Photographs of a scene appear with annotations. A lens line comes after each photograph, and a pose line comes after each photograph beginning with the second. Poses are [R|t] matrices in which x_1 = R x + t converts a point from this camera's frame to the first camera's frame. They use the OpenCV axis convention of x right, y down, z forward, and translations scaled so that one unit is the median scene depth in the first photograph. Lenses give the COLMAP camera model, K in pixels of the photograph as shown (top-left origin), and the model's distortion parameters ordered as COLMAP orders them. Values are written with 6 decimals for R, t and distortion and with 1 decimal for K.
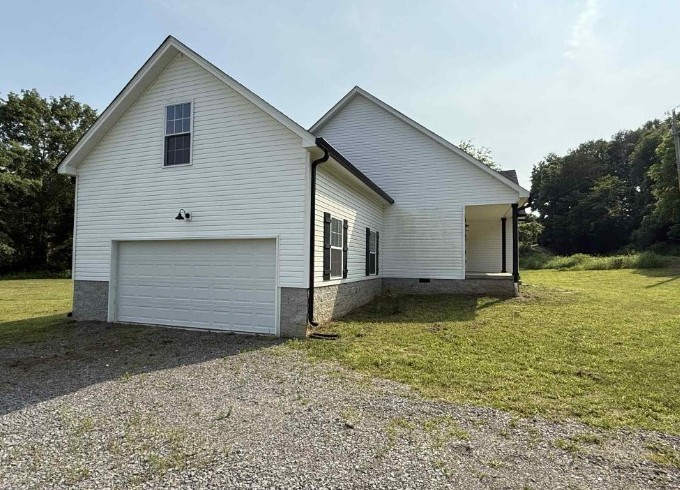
lens RADIAL K [[372.2, 0, 336.0], [0, 372.2, 242.3], [0, 0, 1]] dist [-0.008447, 0.001307]
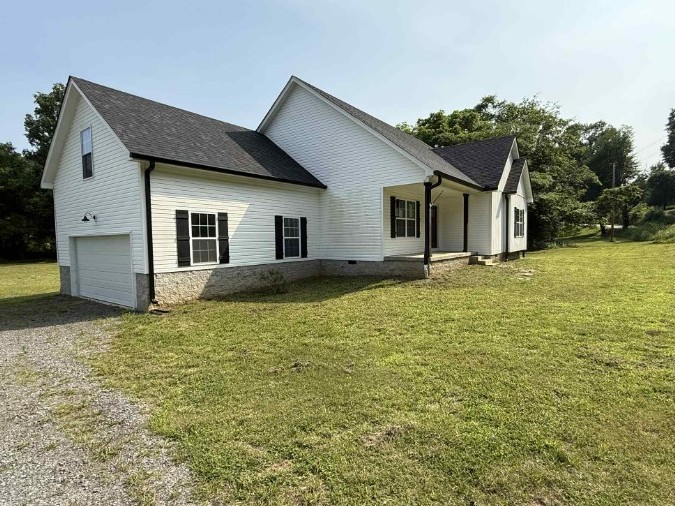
lens RADIAL K [[362.3, 0, 334.9], [0, 362.3, 256.9], [0, 0, 1]] dist [0.009543, -0.000228]
pose [[0.948089, -0.008994, -0.317878, 0.707335], [0.043236, 0.993964, 0.100830, -0.022691], [0.315053, -0.109340, 0.942755, 0.040004]]
